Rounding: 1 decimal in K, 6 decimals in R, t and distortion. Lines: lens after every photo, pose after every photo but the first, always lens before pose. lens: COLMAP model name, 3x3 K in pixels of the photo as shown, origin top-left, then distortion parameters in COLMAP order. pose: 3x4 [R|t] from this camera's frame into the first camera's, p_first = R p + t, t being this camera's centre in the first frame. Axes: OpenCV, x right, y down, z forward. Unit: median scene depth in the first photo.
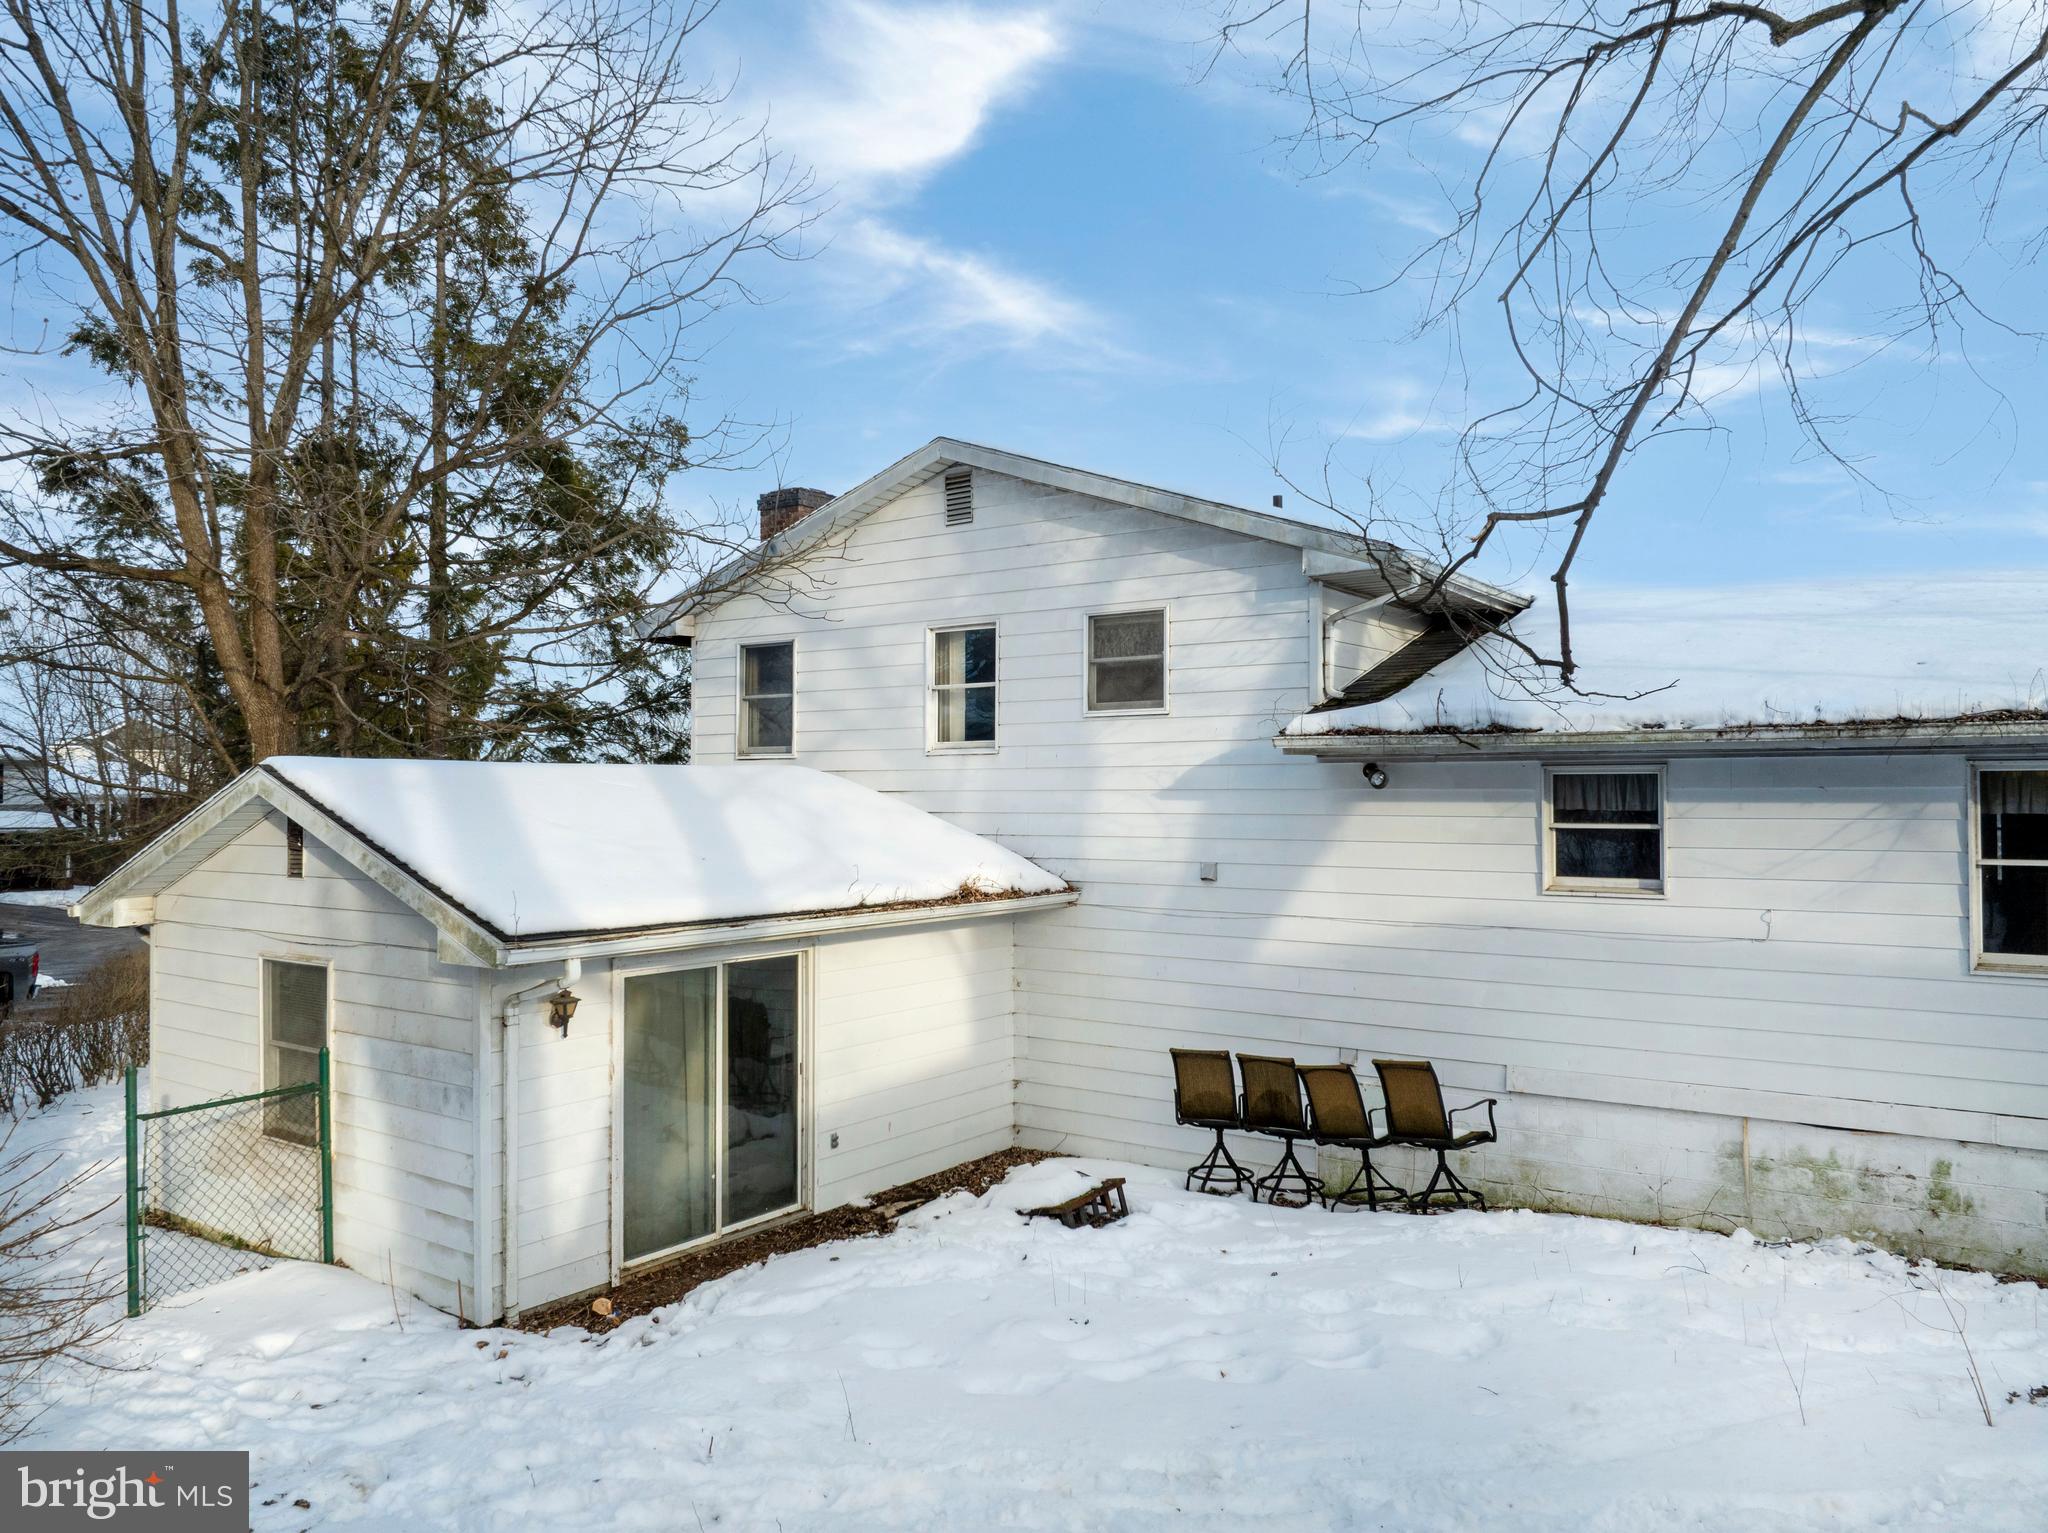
lens RADIAL K [[1440.9, 0, 1024.0], [0, 1440.9, 778.9], [0, 0, 1]] dist [-0.030360, -0.011935]
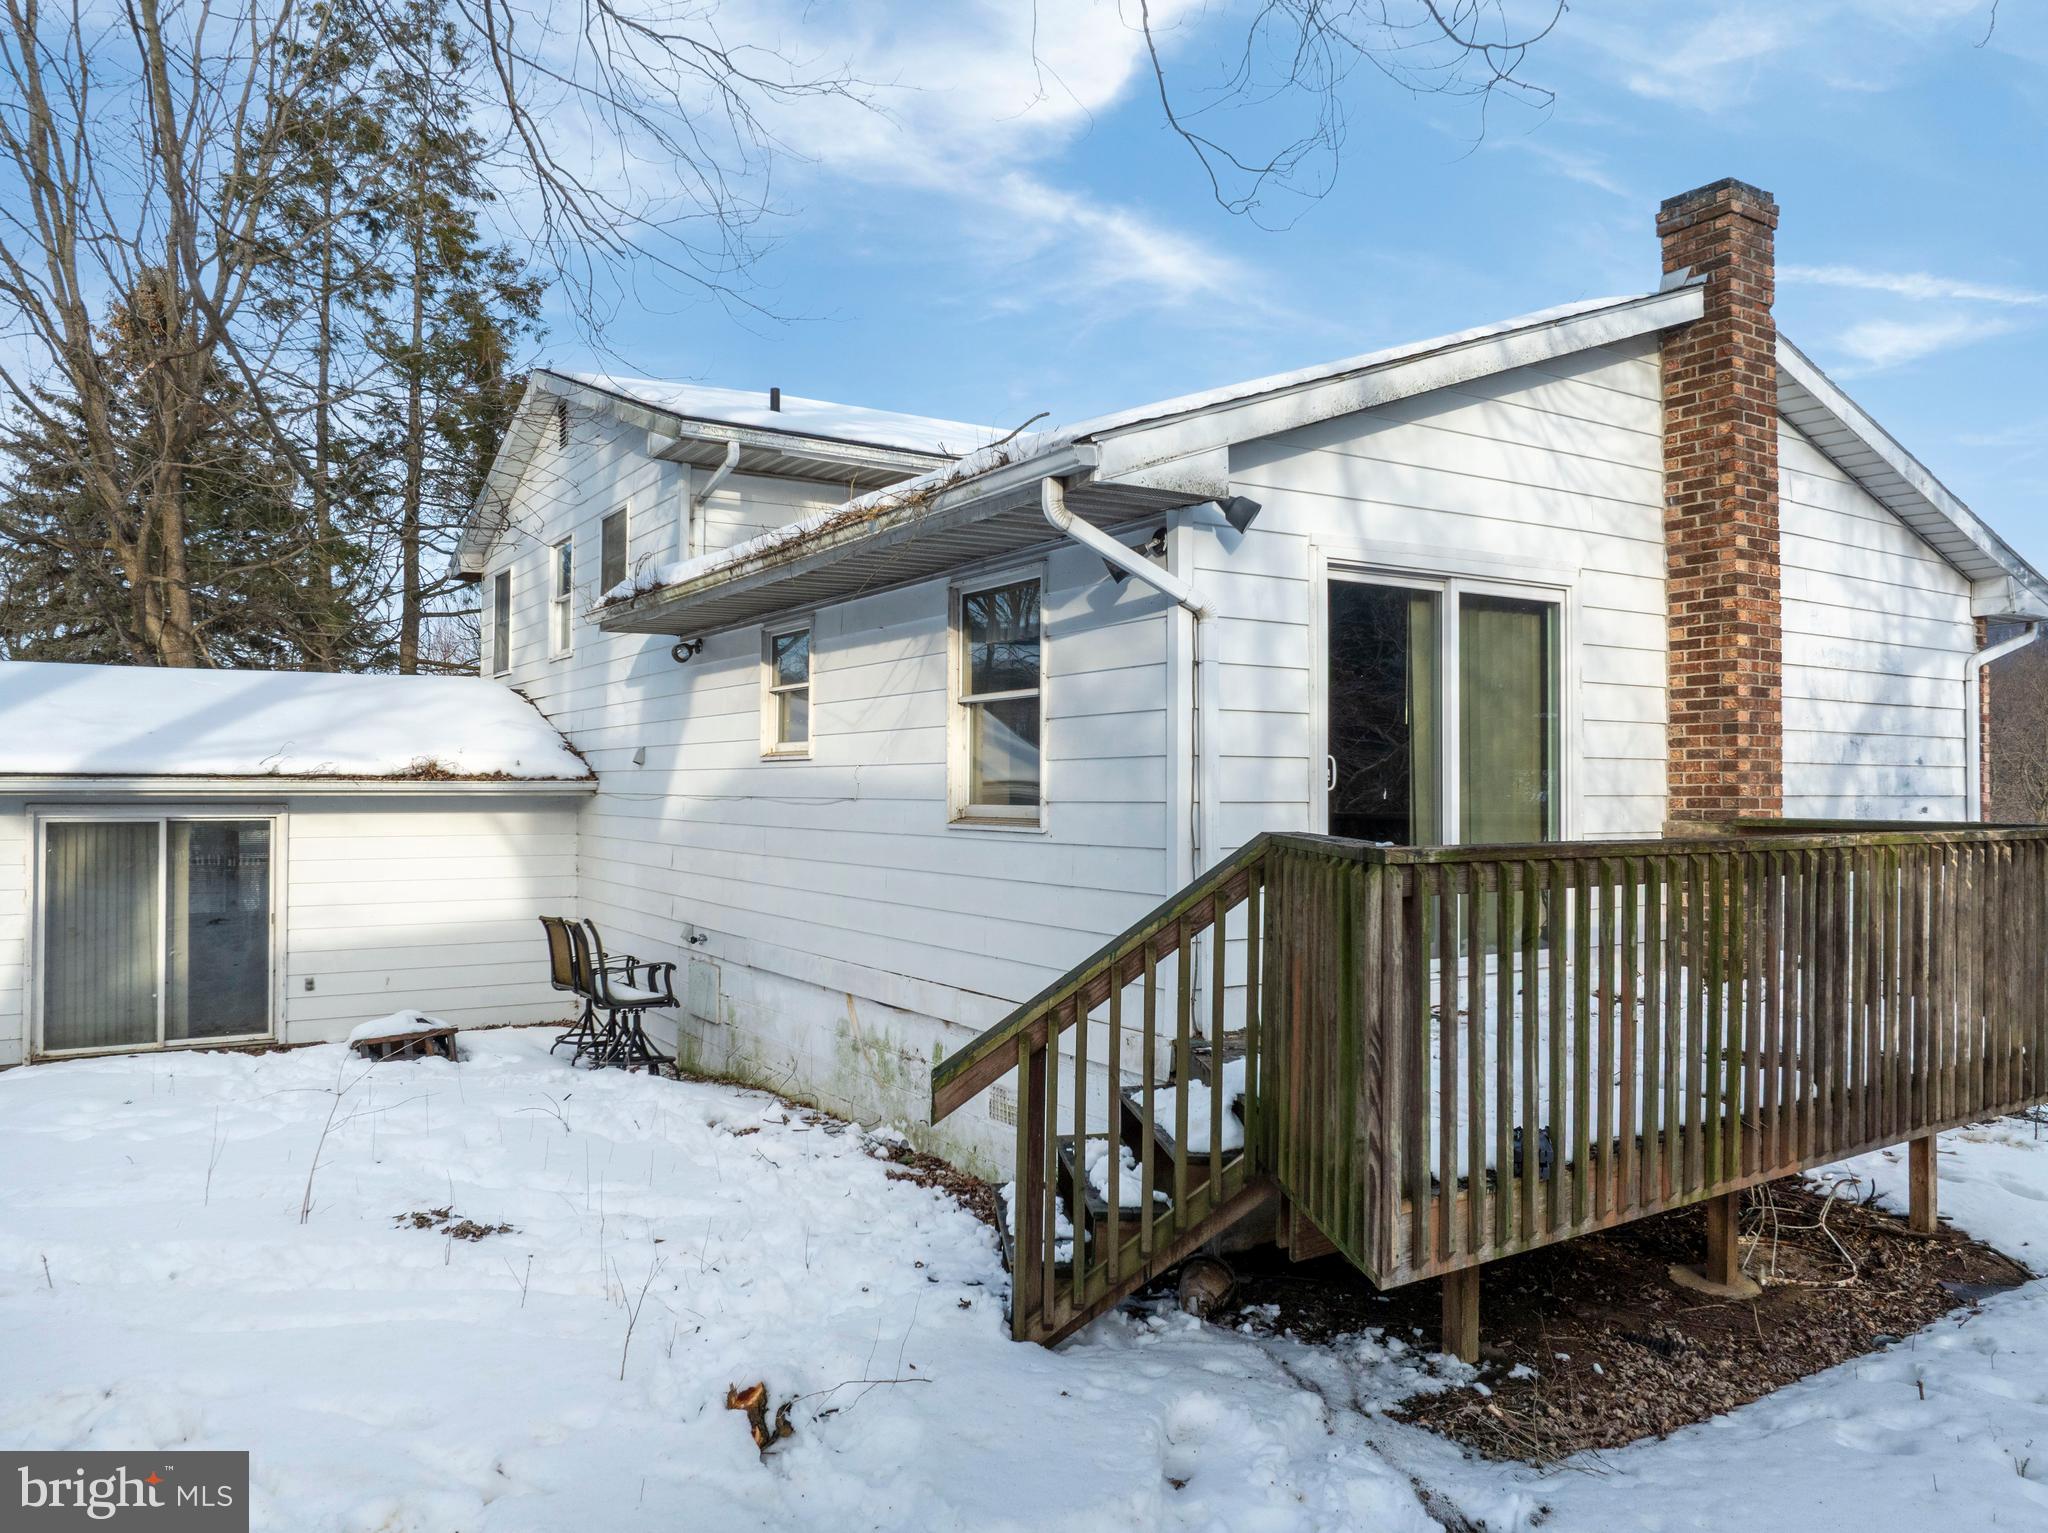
lens RADIAL K [[1440.9, 0, 1022.3], [0, 1440.9, 763.2], [0, 0, 1]] dist [-0.030360, -0.011935]
pose [[0.919380, -0.005097, -0.393338, 0.803063], [0.003388, 0.999982, -0.005038, 0.078577], [0.393356, 0.003300, 0.919380, 0.165338]]
